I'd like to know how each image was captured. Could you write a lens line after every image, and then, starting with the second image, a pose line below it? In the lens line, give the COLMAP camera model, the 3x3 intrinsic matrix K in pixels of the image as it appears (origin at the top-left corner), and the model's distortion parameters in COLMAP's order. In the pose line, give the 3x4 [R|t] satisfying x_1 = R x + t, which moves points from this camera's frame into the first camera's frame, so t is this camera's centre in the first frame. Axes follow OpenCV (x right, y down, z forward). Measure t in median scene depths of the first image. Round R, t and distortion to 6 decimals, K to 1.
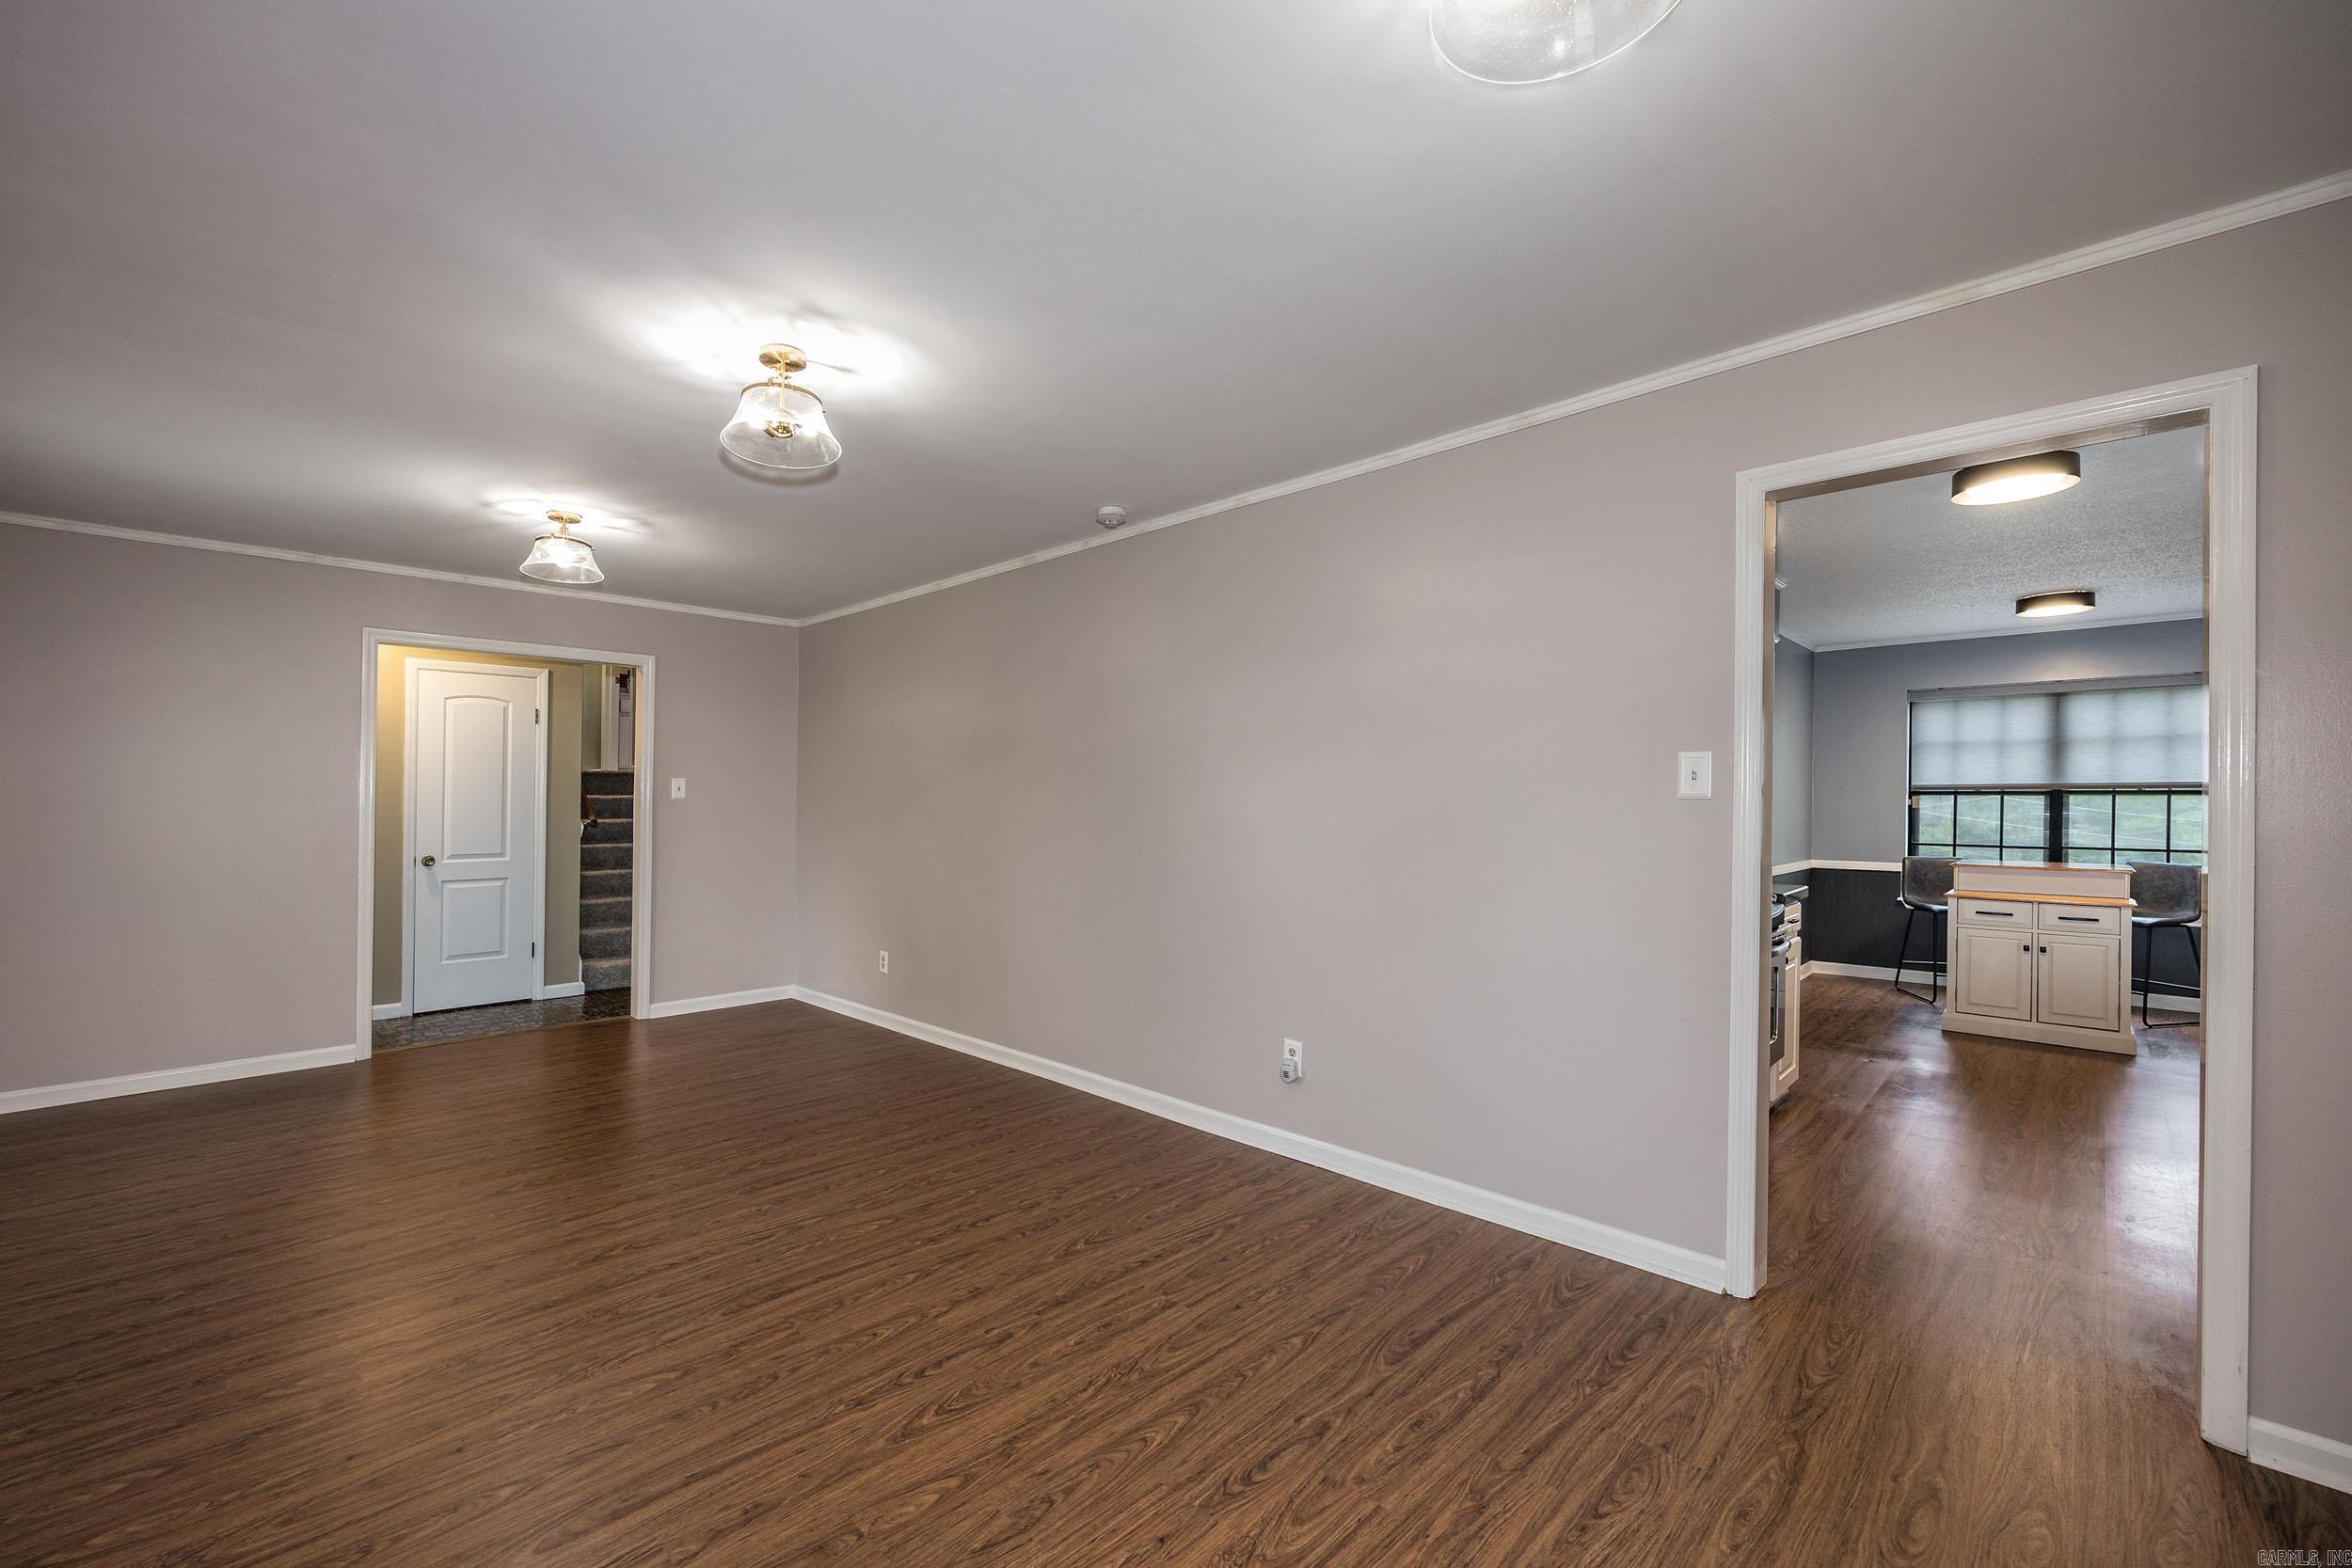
lens RADIAL K [[956.8, 0, 1139.8], [0, 956.8, 800.3], [0, 0, 1]] dist [0.003431, -0.001749]
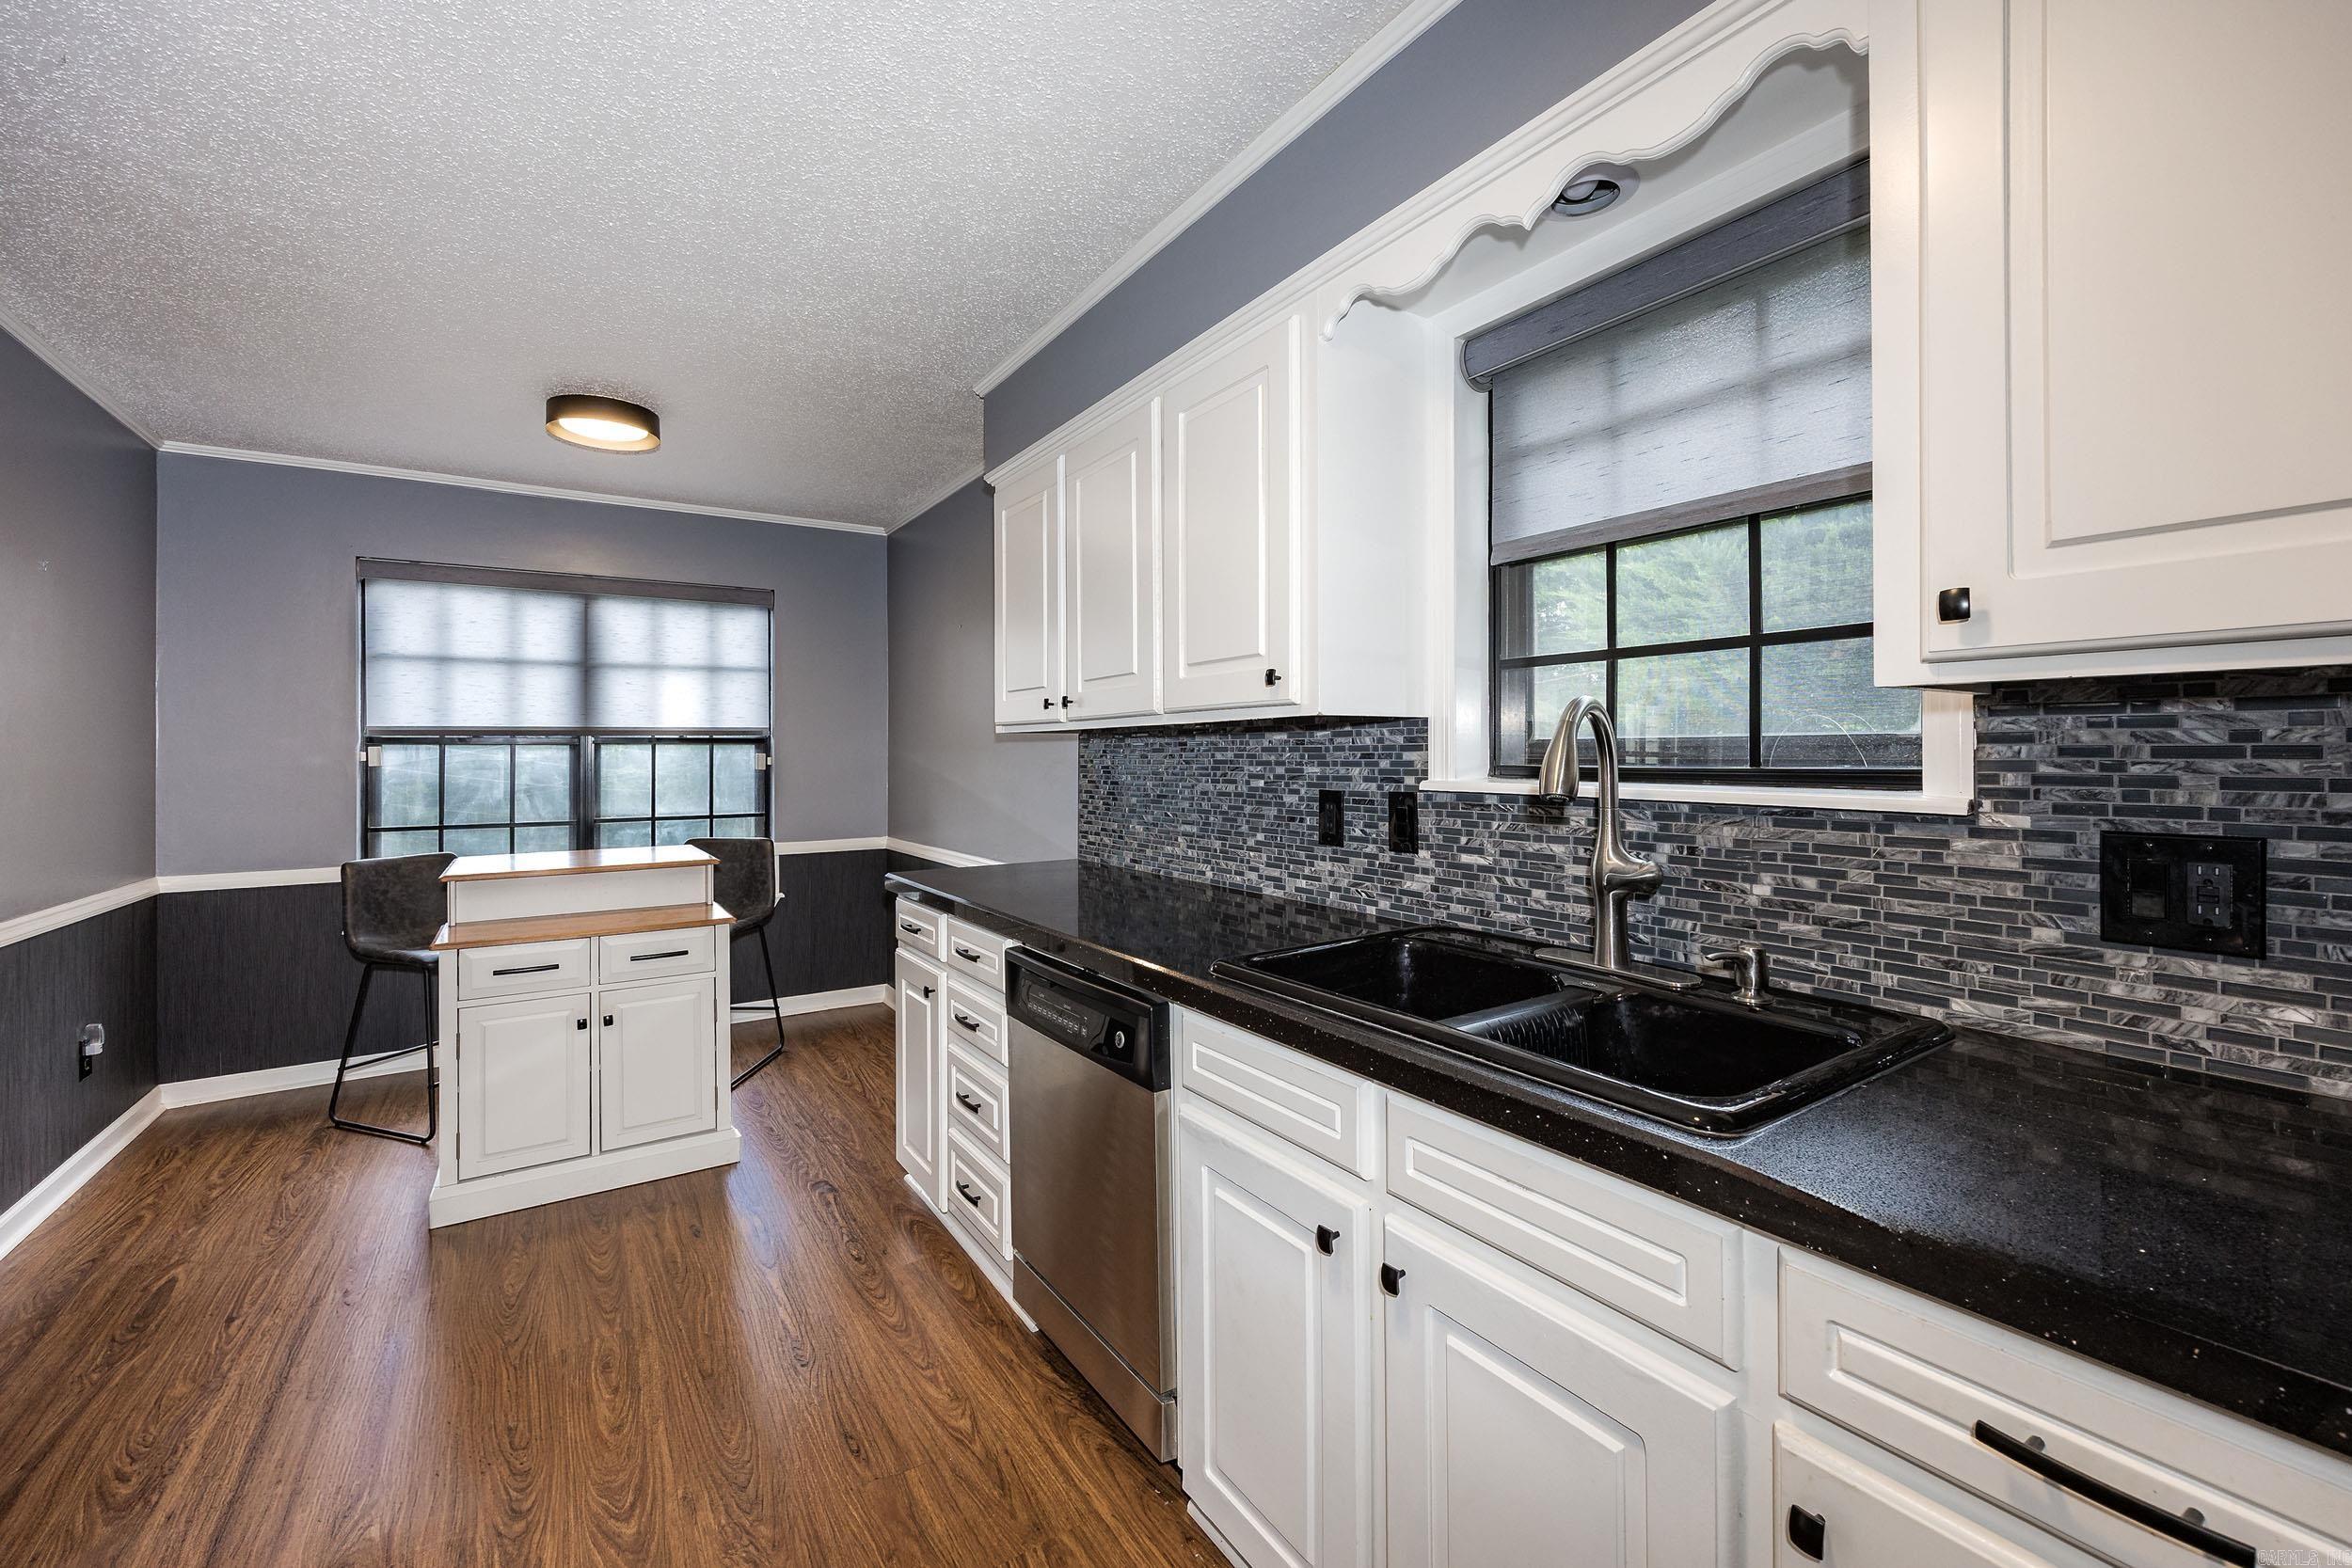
lens RADIAL K [[956.8, 0, 1188.3], [0, 956.8, 756.1], [0, 0, 1]] dist [0.003431, -0.001749]
pose [[0.188099, -0.010022, 0.982099, 0.374679], [0.008075, 0.999930, 0.008657, 0.000694], [-0.982117, 0.006302, 0.188167, 0.457605]]
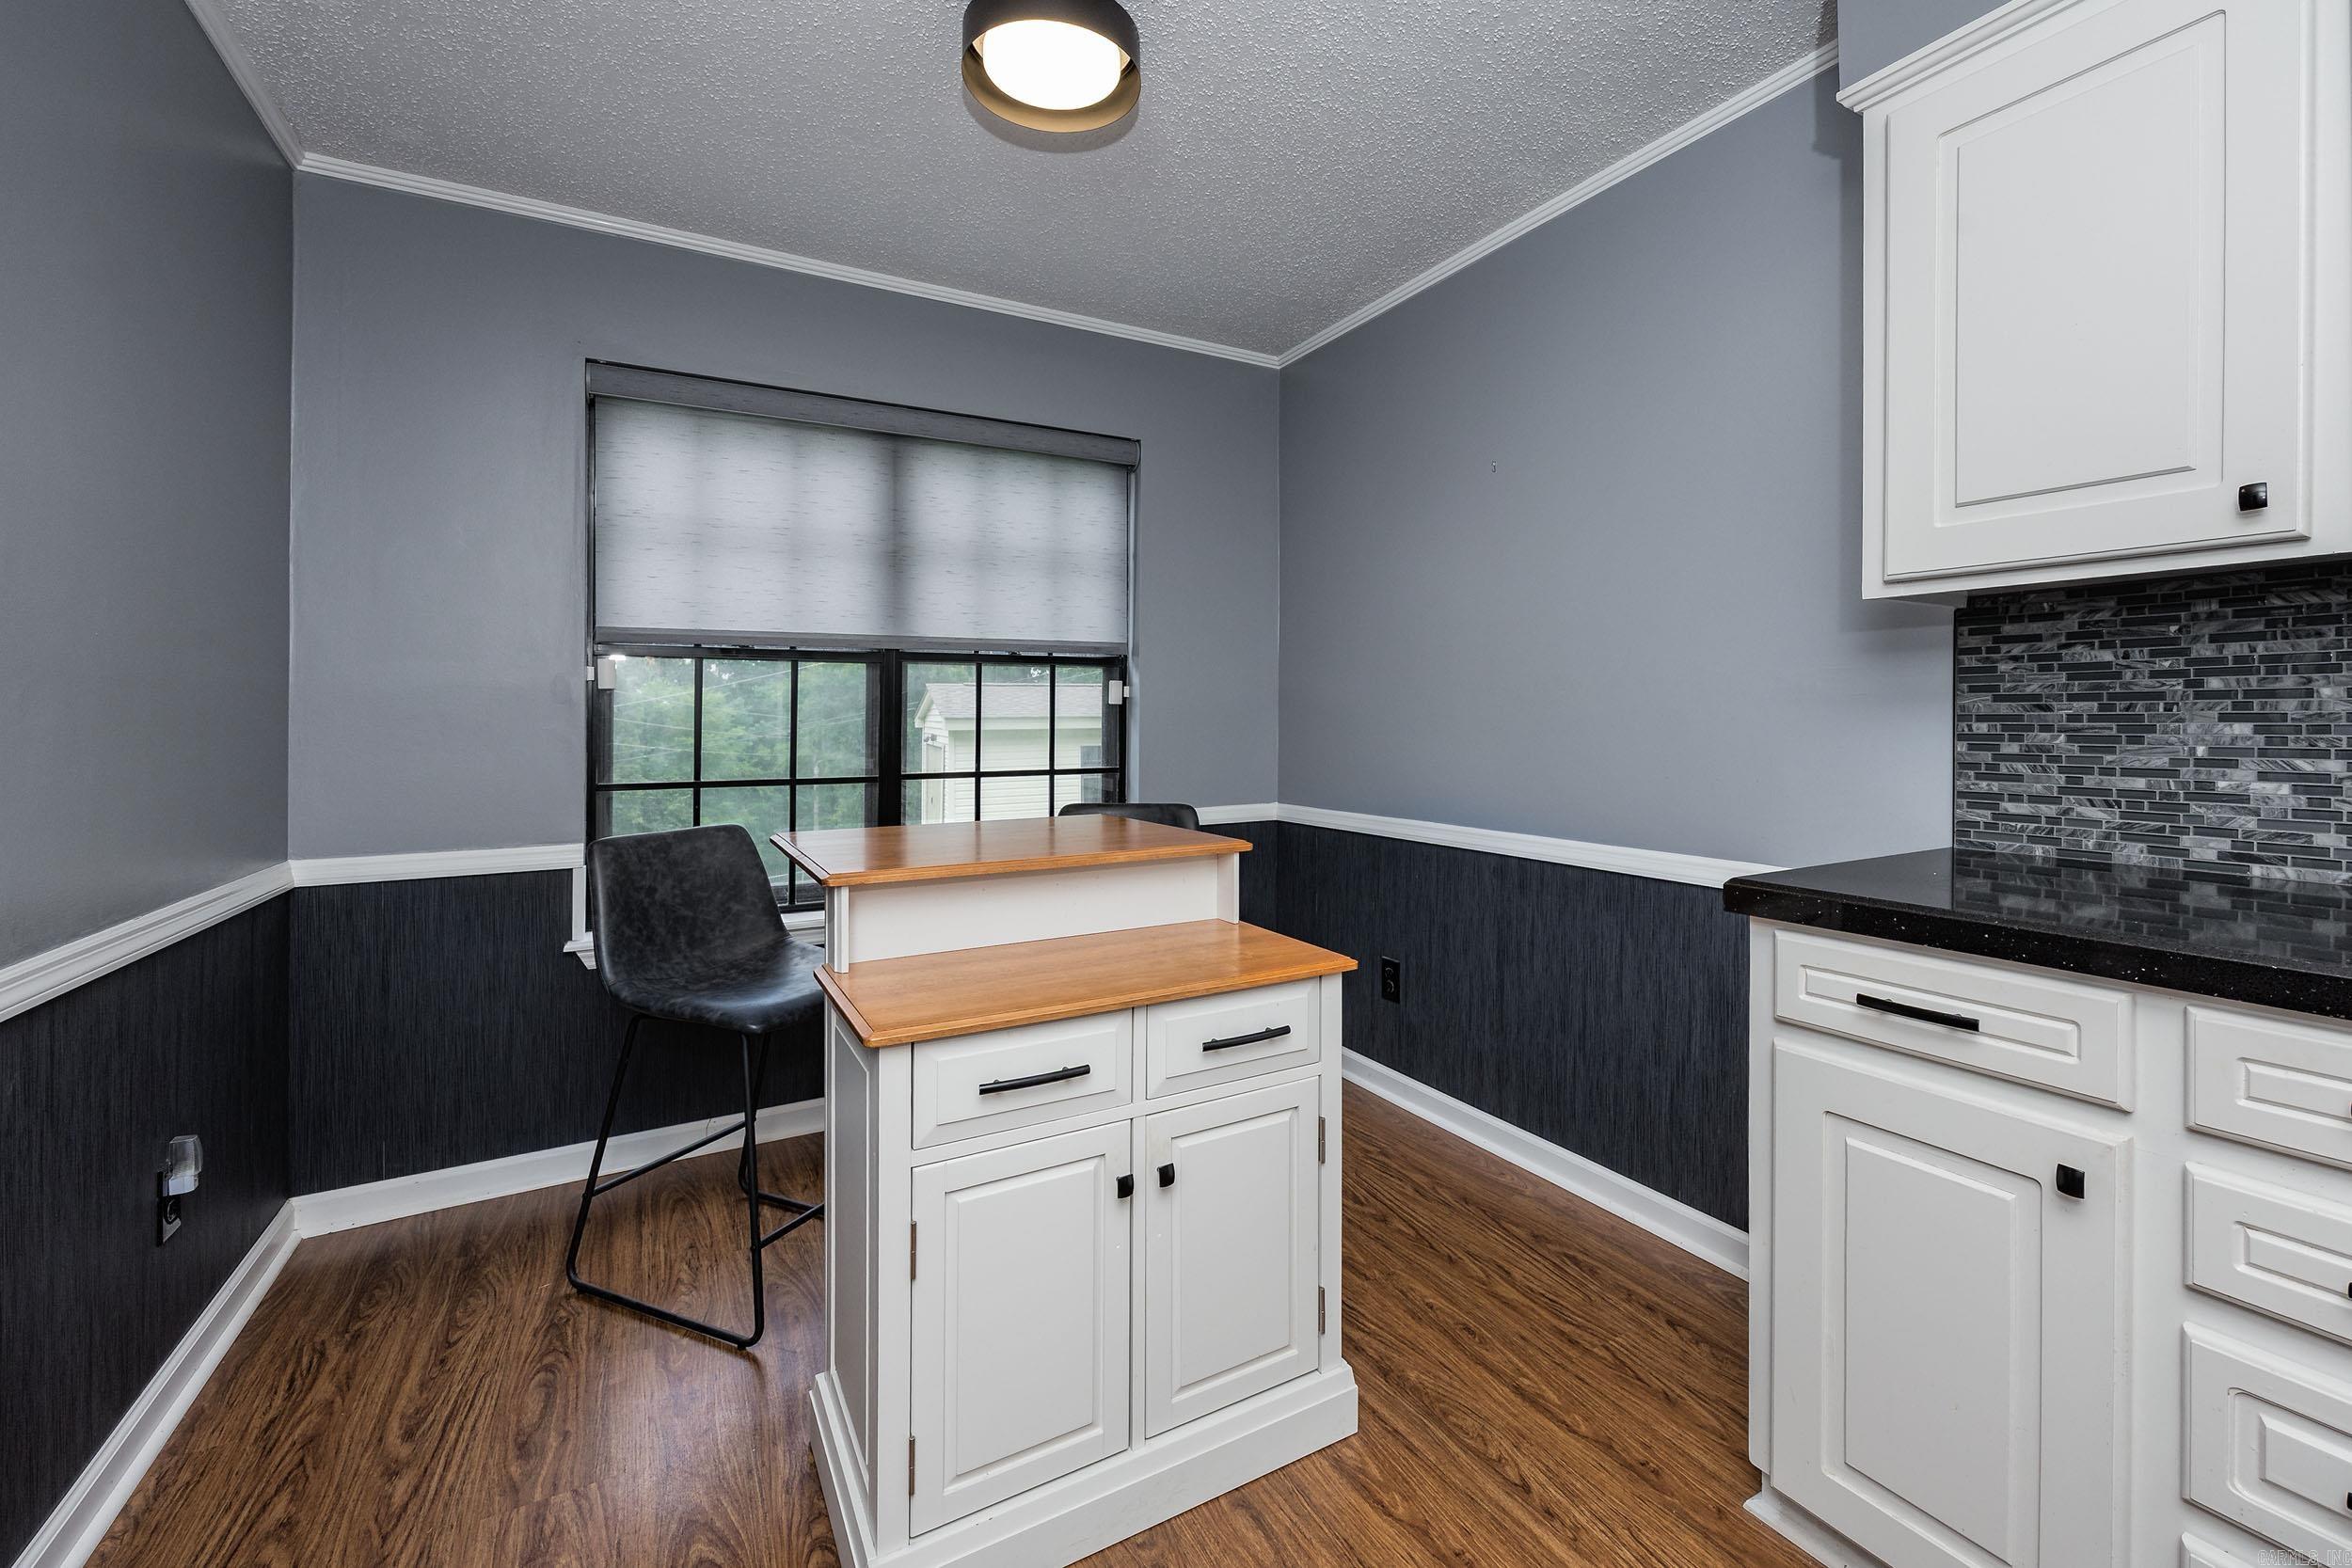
lens RADIAL K [[956.8, 0, 1217.8], [0, 956.8, 713.6], [0, 0, 1]] dist [0.003431, -0.001749]
pose [[0.235763, -0.006340, 0.971790, 0.551471], [0.009191, 0.999949, 0.004293, 0.018842], [-0.971767, 0.007919, 0.235809, 0.744137]]
